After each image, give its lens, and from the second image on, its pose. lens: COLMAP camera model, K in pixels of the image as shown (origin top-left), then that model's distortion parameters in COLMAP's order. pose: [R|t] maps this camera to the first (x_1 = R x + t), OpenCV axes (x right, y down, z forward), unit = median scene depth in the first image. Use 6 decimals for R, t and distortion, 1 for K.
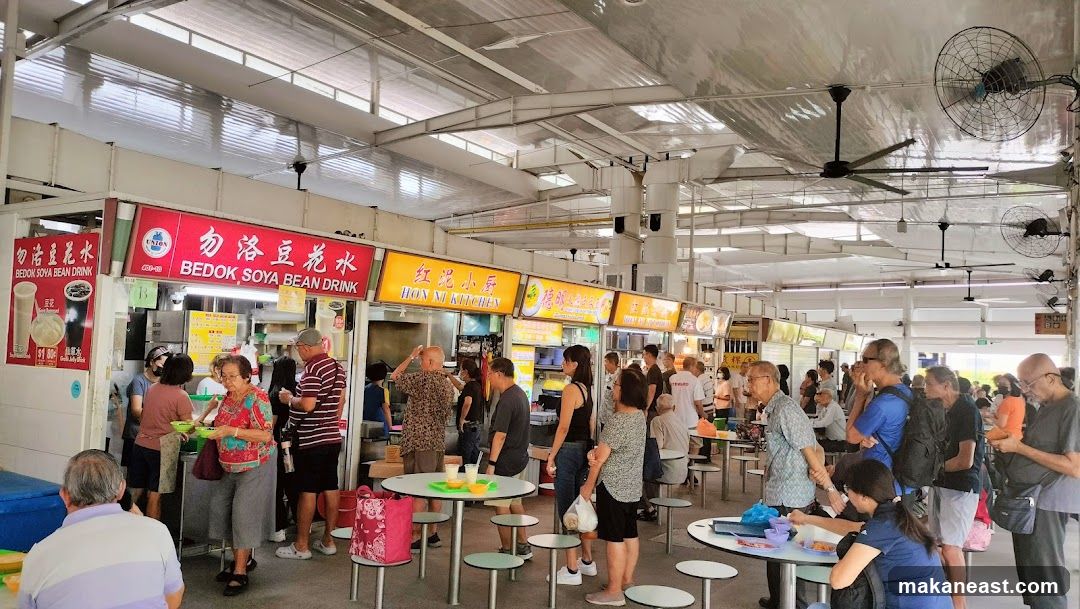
lens RADIAL K [[805.8, 0, 540.0], [0, 805.8, 304.5], [0, 0, 1]] dist [0.083418, -0.157347]
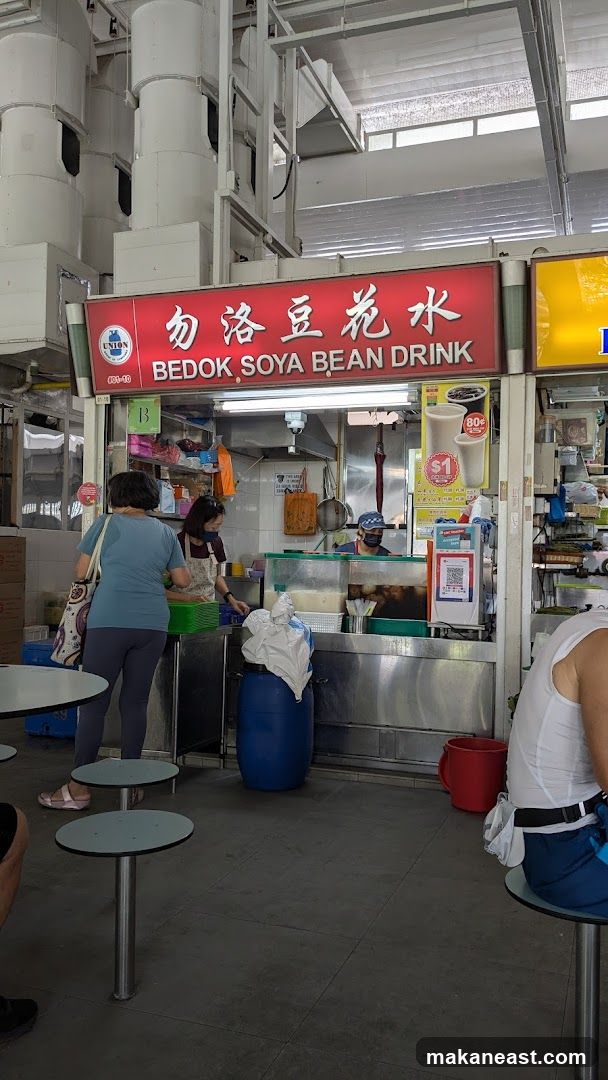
lens RADIAL K [[805.8, 0, 340.1], [0, 805.8, 542.0], [0, 0, 1]] dist [0.083418, -0.157347]
pose [[0.269582, -0.057071, -0.961285, 0.261800], [0.050792, 0.997695, -0.044988, 0.128359], [0.961637, -0.036697, 0.271860, 0.806394]]
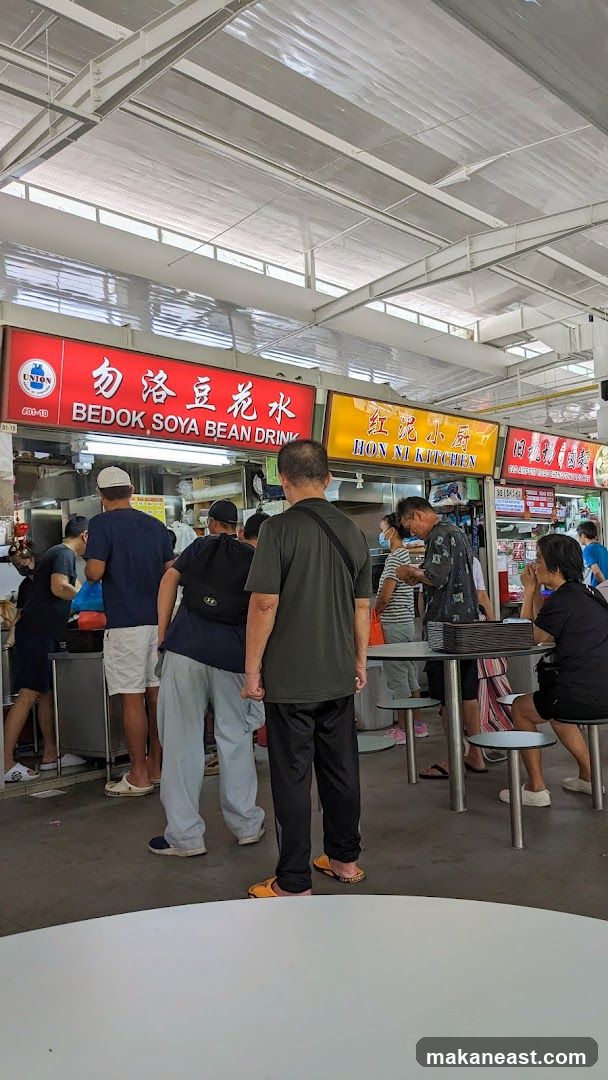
lens RADIAL K [[860.3, 0, 395.2], [0, 860.3, 566.3], [0, 0, 1]] dist [0.089916, -0.198255]
pose [[0.986665, -0.085506, -0.138491, -0.025901], [0.091157, 0.995222, 0.034977, 0.086267], [0.134839, -0.047135, 0.989746, 0.173714]]
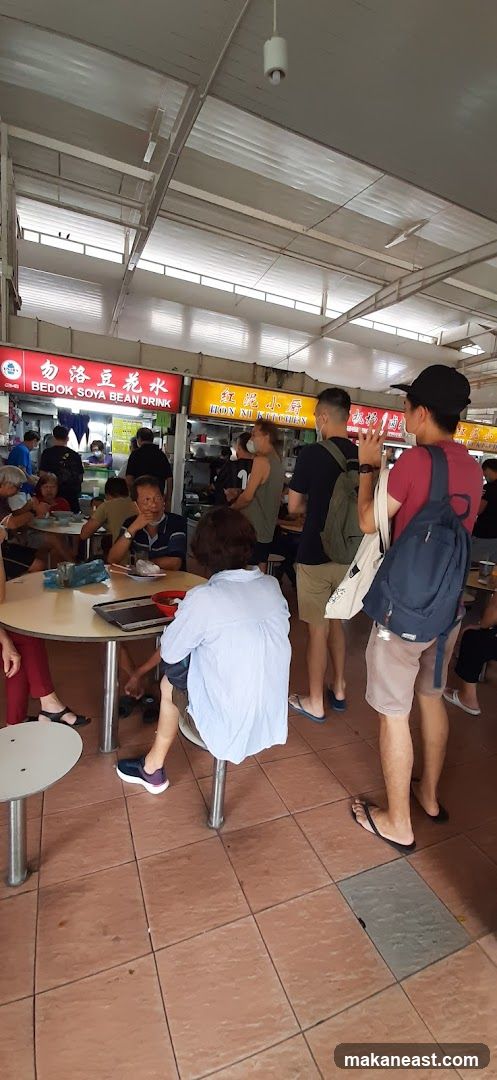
lens RADIAL K [[426.3, 0, 248.5], [0, 426.3, 540.0], [0, 0, 1]] dist [0.013522, 0.000025]
pose [[0.837174, 0.110173, -0.535726, 0.378630], [-0.007088, 0.981605, 0.190792, 0.080965], [0.546891, -0.155929, 0.822555, 0.390471]]
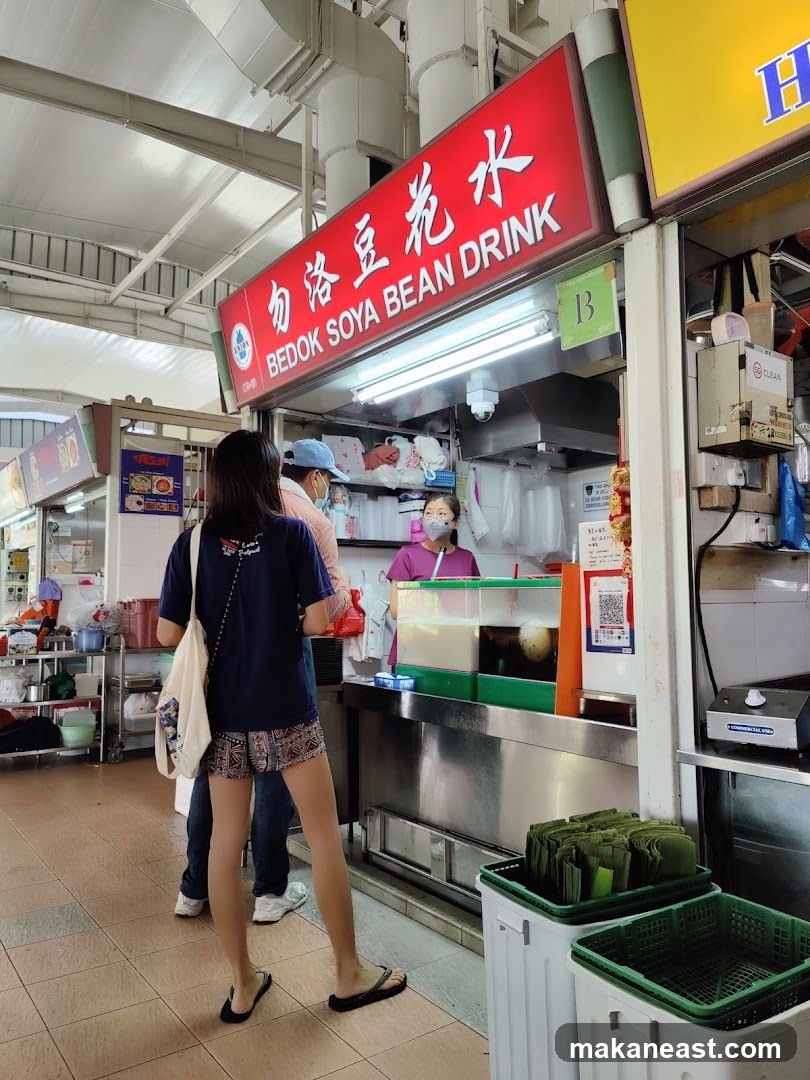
lens RADIAL K [[783.1, 0, 405.0], [0, 783.1, 540.0], [0, 0, 1]] dist [0.040256, 0.000923]
pose [[-0.345108, -0.112960, -0.931740, 0.053892], [0.046865, 0.989419, -0.137311, 0.143561], [0.937392, -0.091053, -0.336163, 1.083434]]
